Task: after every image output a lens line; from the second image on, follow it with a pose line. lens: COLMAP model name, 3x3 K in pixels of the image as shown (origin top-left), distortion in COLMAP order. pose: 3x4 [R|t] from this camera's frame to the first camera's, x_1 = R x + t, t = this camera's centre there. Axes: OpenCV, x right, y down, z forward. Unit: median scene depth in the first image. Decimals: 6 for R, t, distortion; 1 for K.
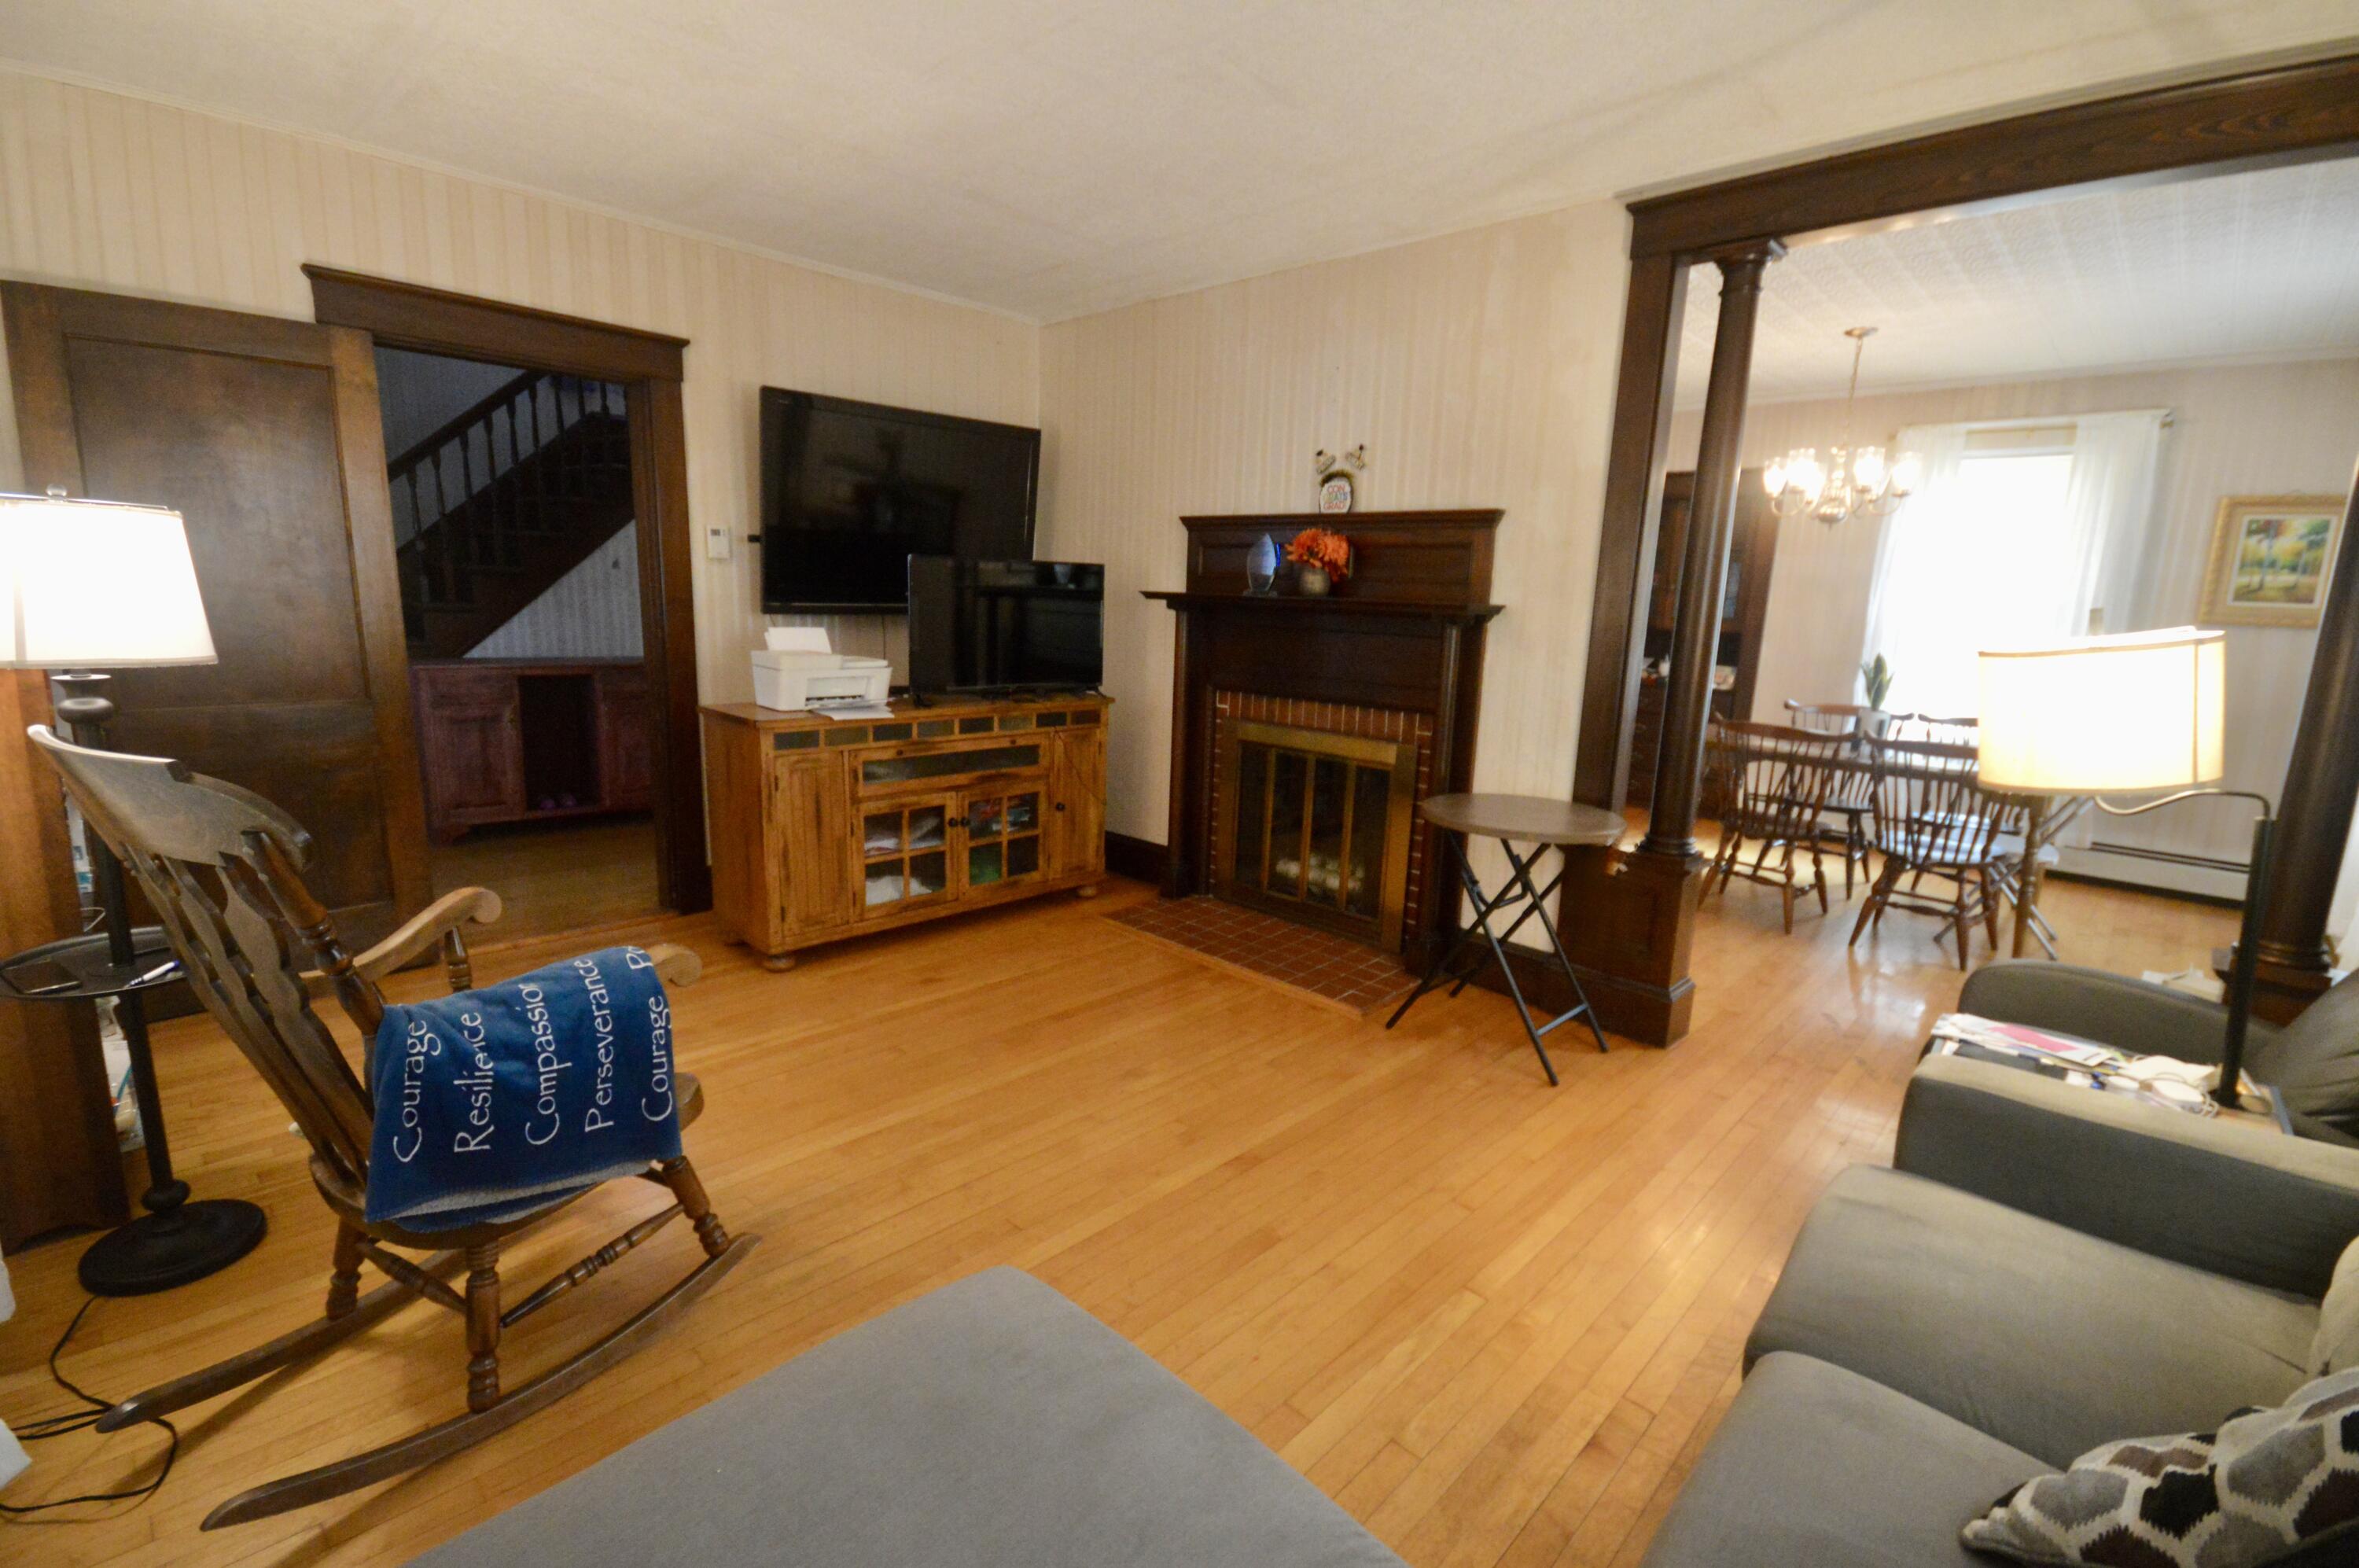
lens RADIAL K [[1056.4, 0, 1183.3], [0, 1056.4, 793.1], [0, 0, 1]] dist [-0.005851, -0.000405]
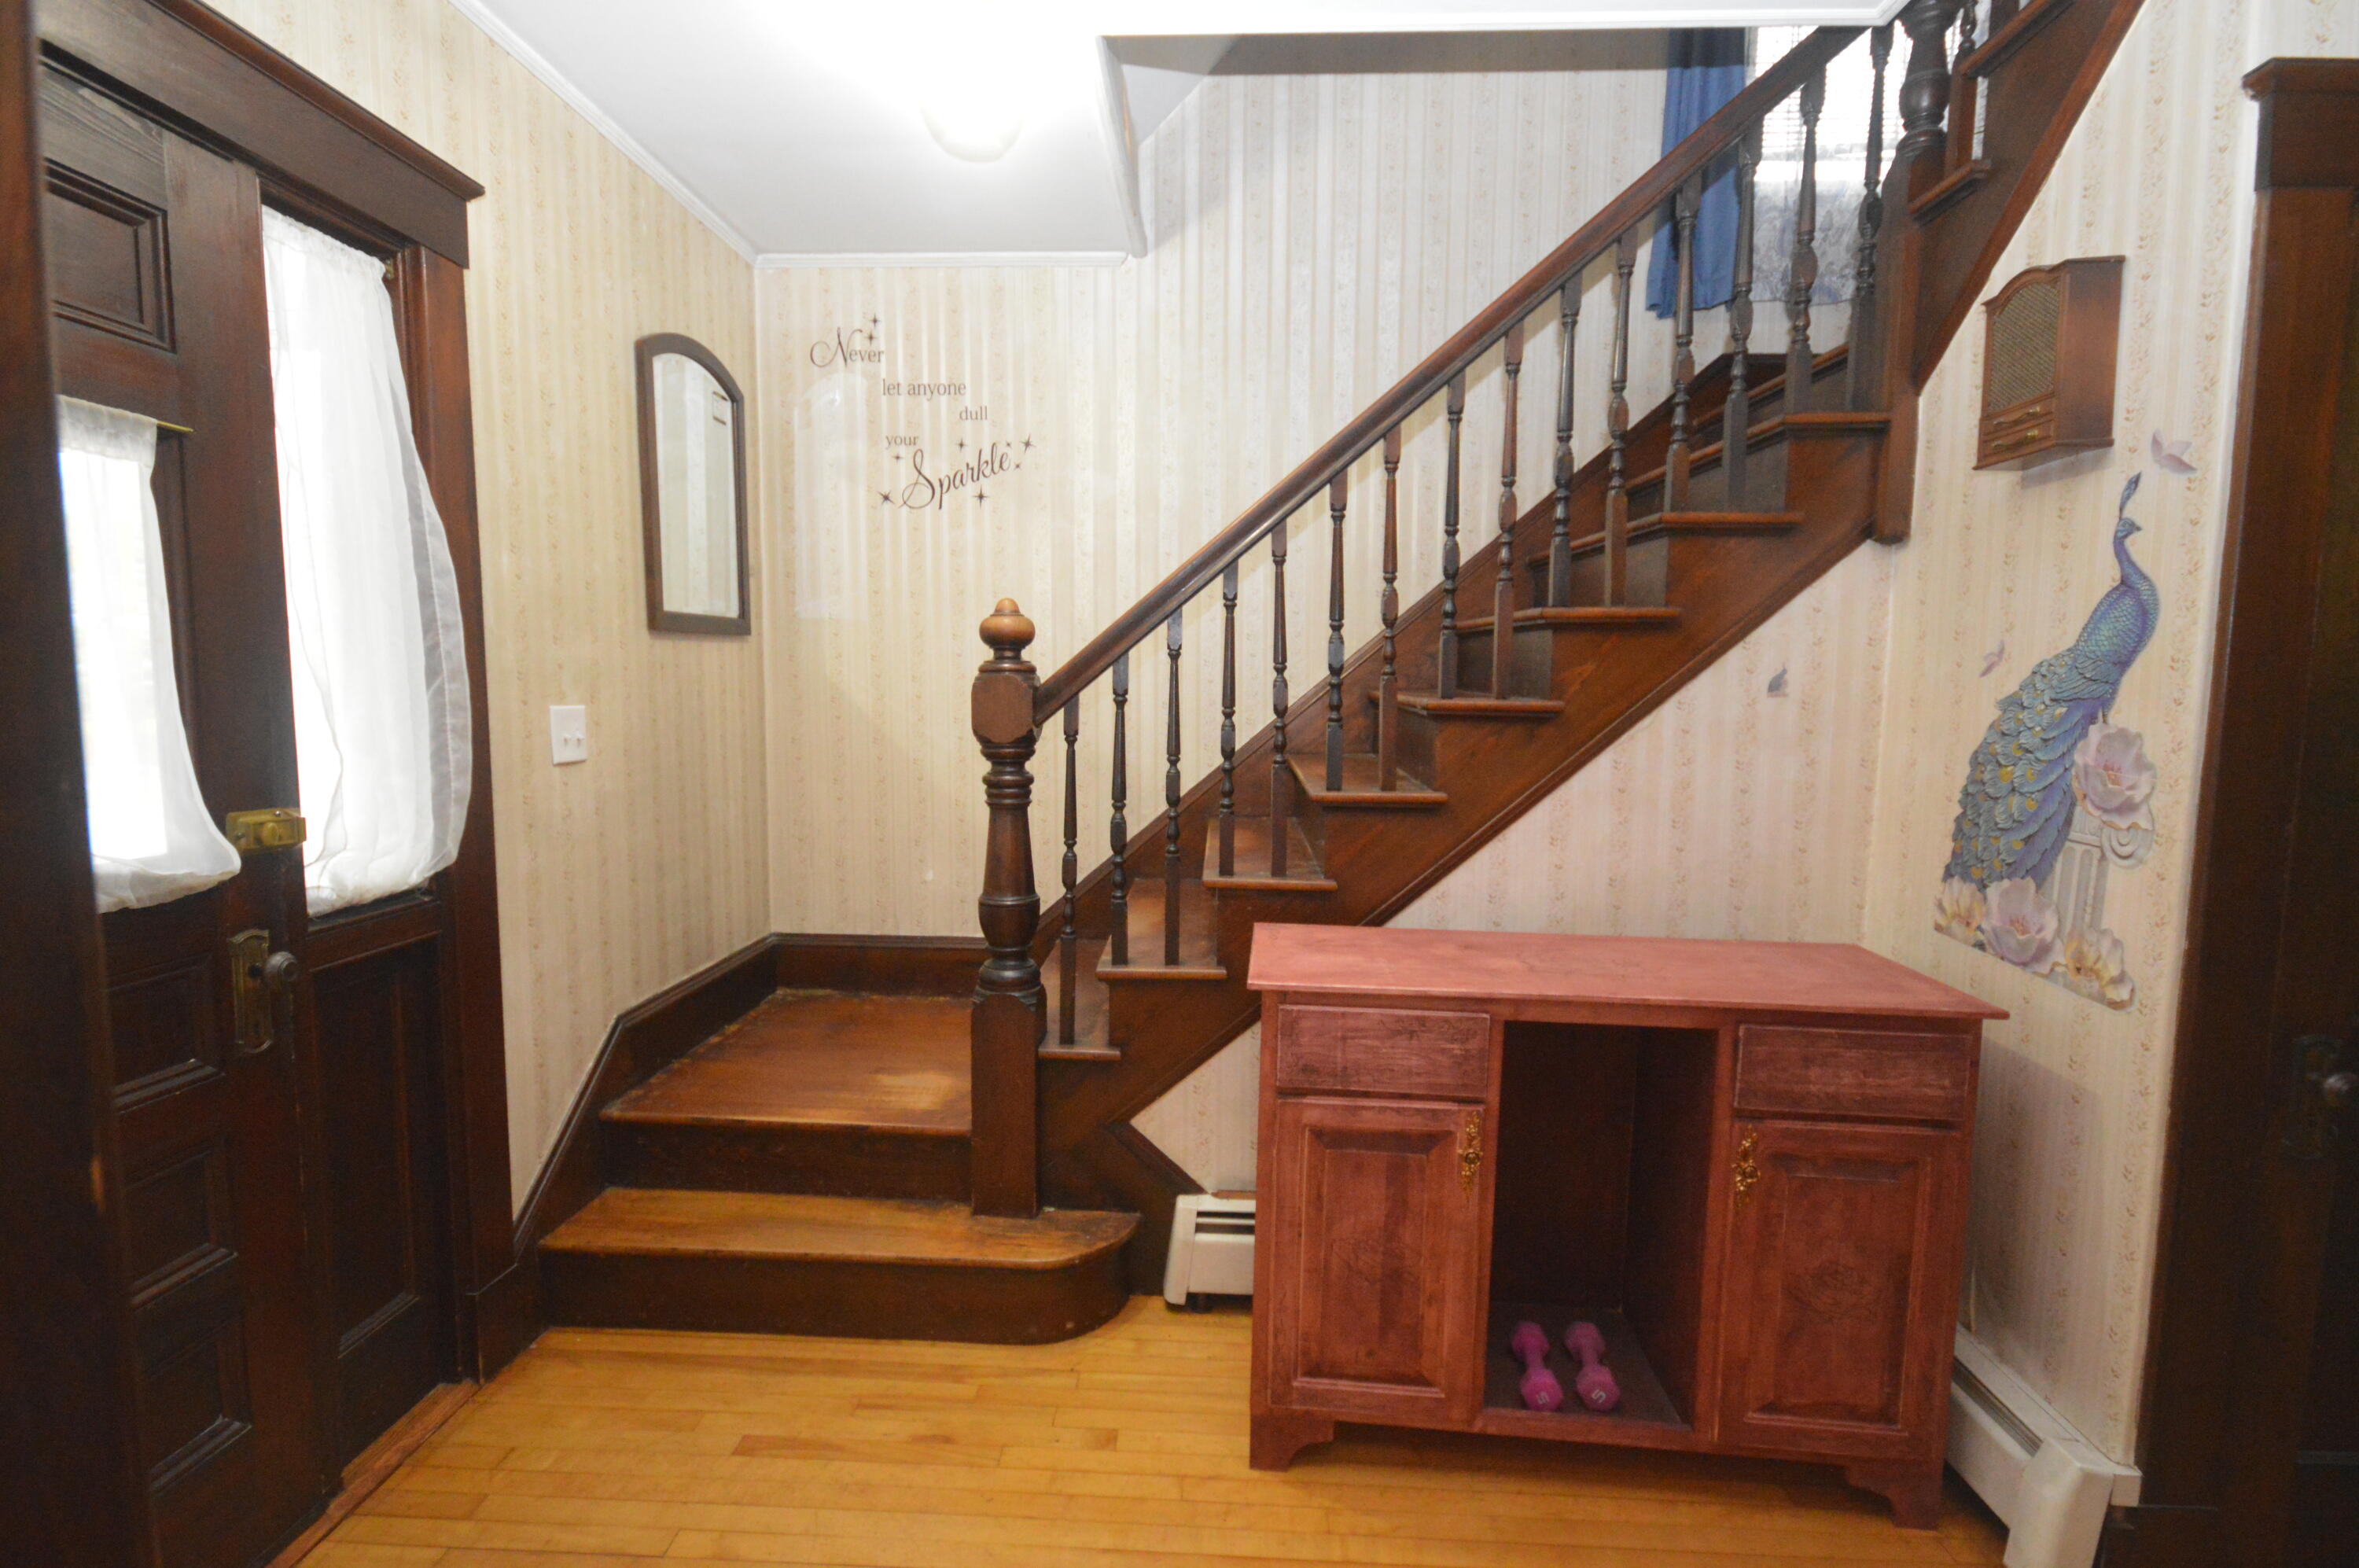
lens RADIAL K [[1130.2, 0, 1179.8], [0, 1130.2, 786.9], [0, 0, 1]] dist [0.001678, -0.000281]
pose [[0.660444, 0.038320, -0.749897, -0.433872], [-0.128777, 0.989680, -0.062842, -0.149566], [0.739750, 0.138073, 0.658563, 0.677951]]
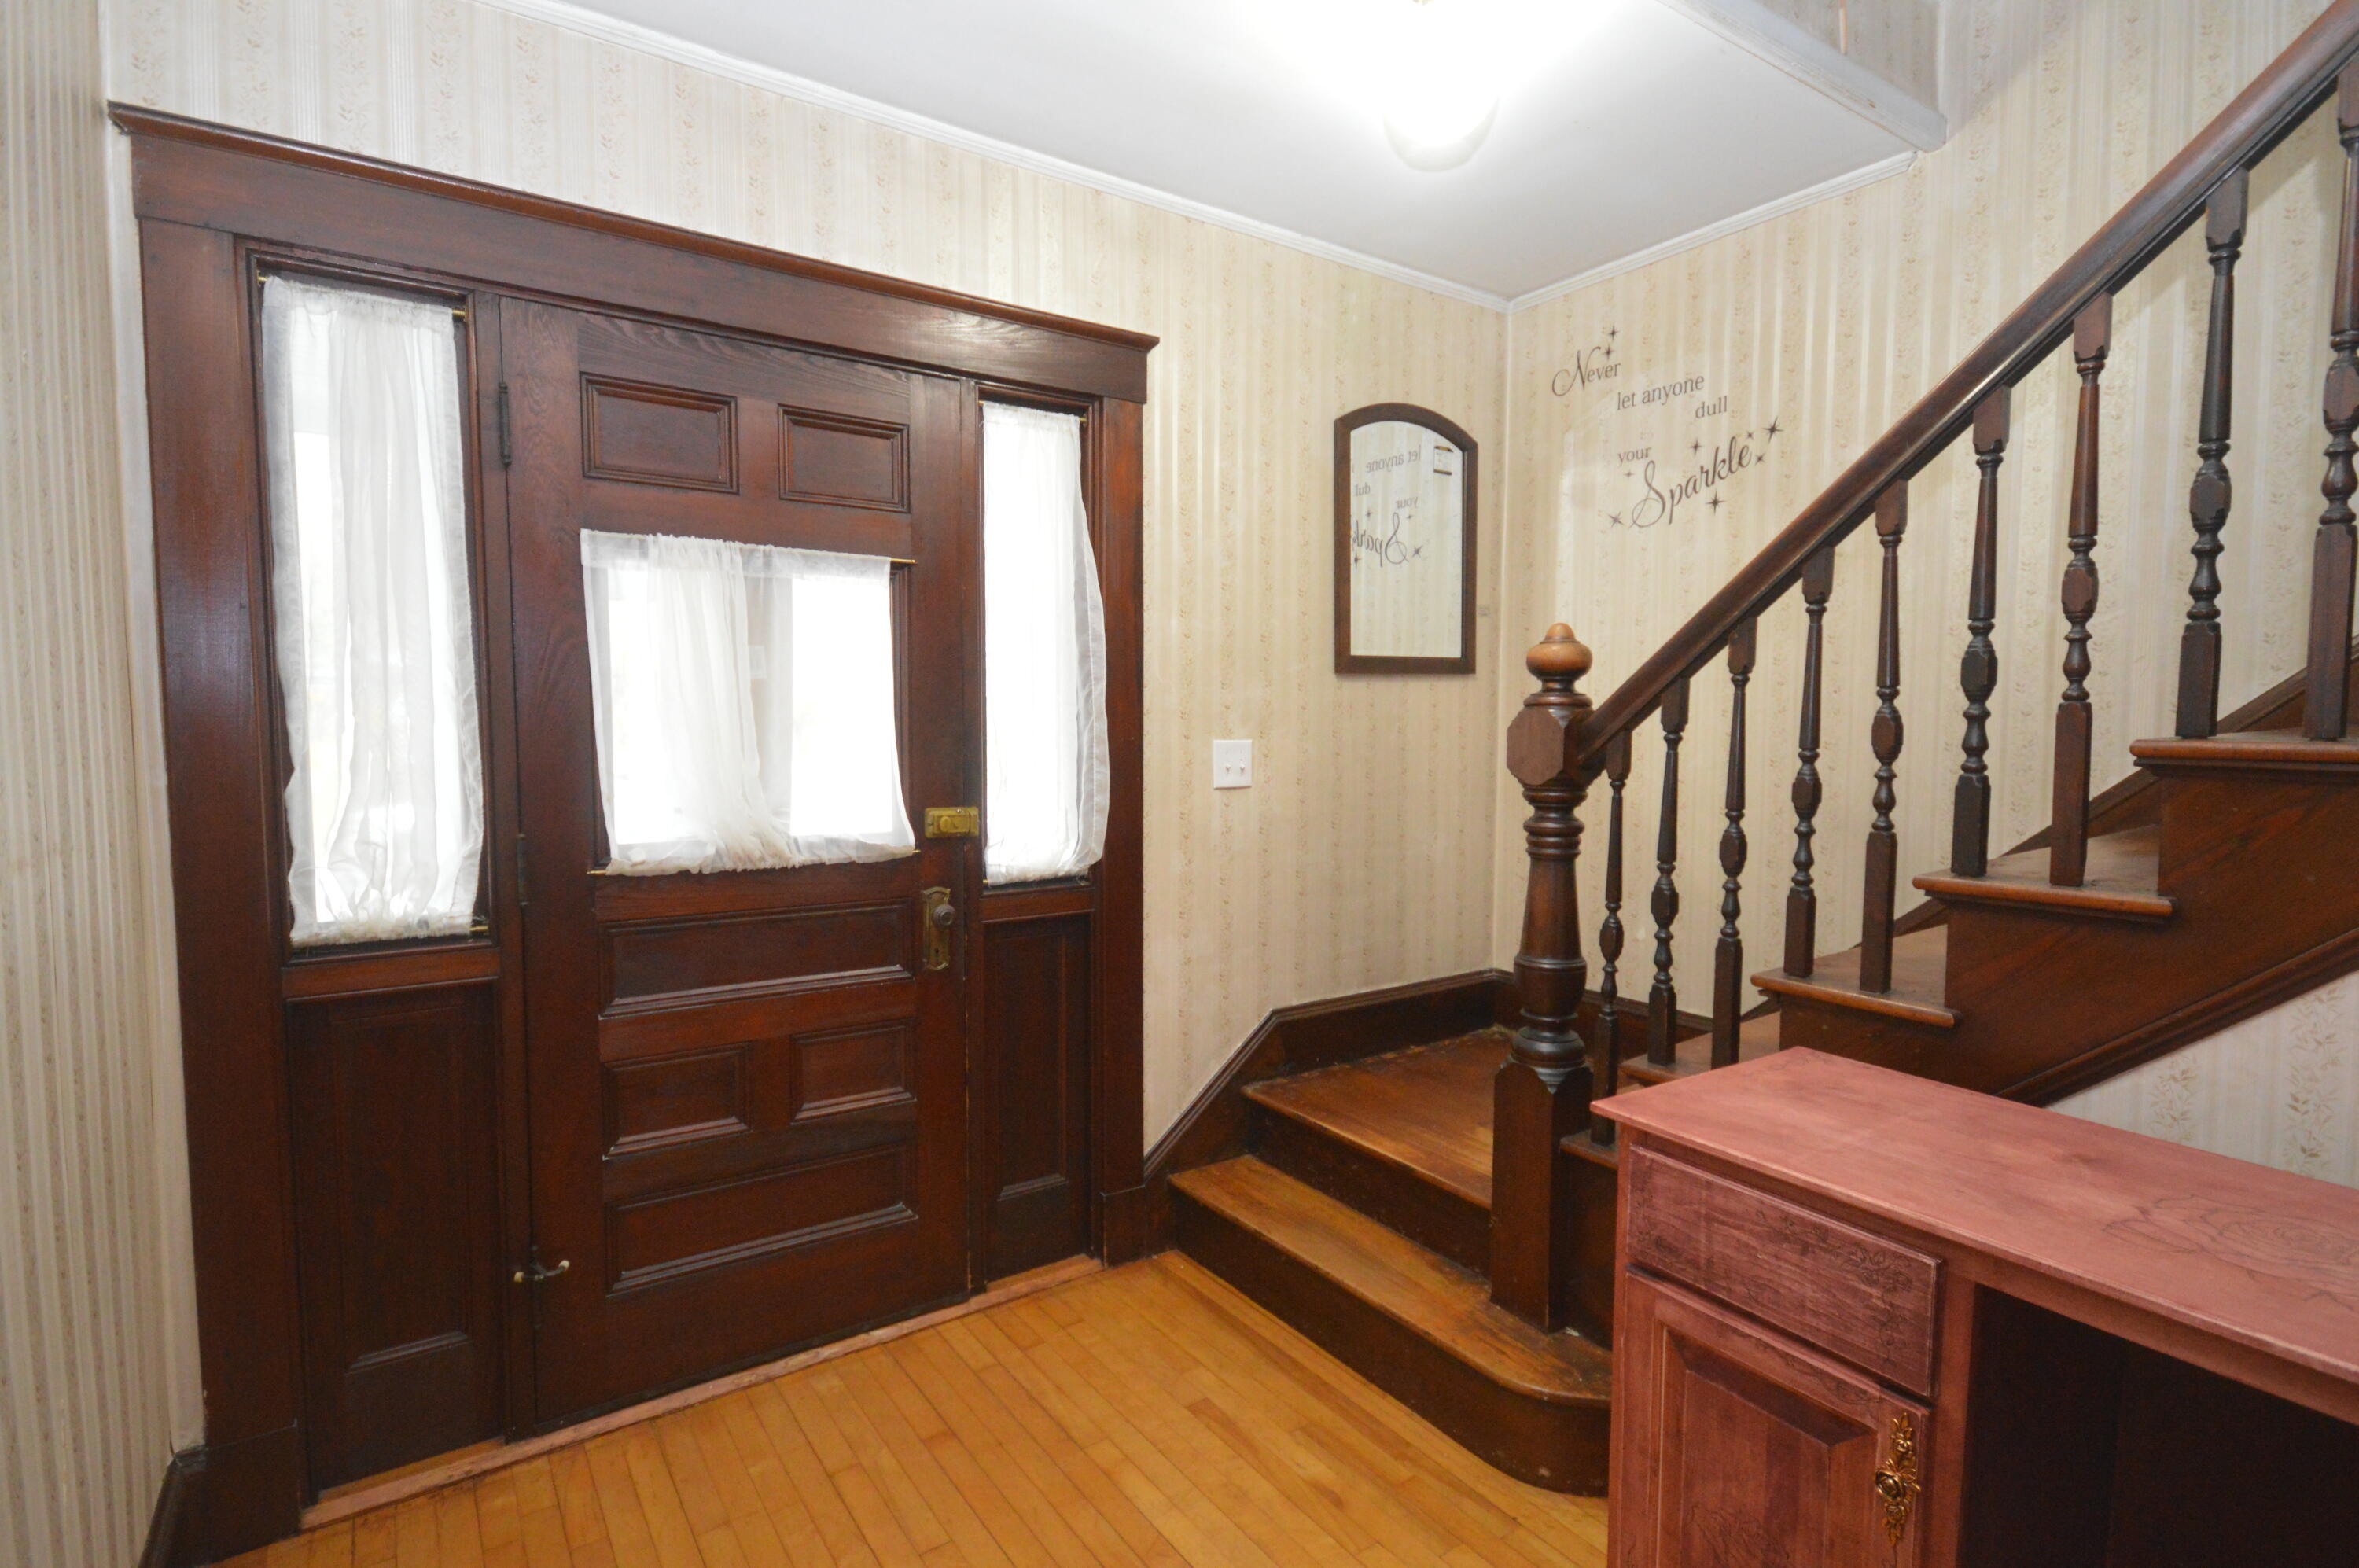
lens RADIAL K [[1140.9, 0, 1179.5], [0, 1140.9, 784.0], [0, 0, 1]] dist [-0.003000, 0.017956]
pose [[-0.201576, 0.022428, -0.979216, -0.393847], [-0.193426, 0.979138, 0.062244, -0.187952], [0.960184, 0.201953, -0.193033, 0.879927]]
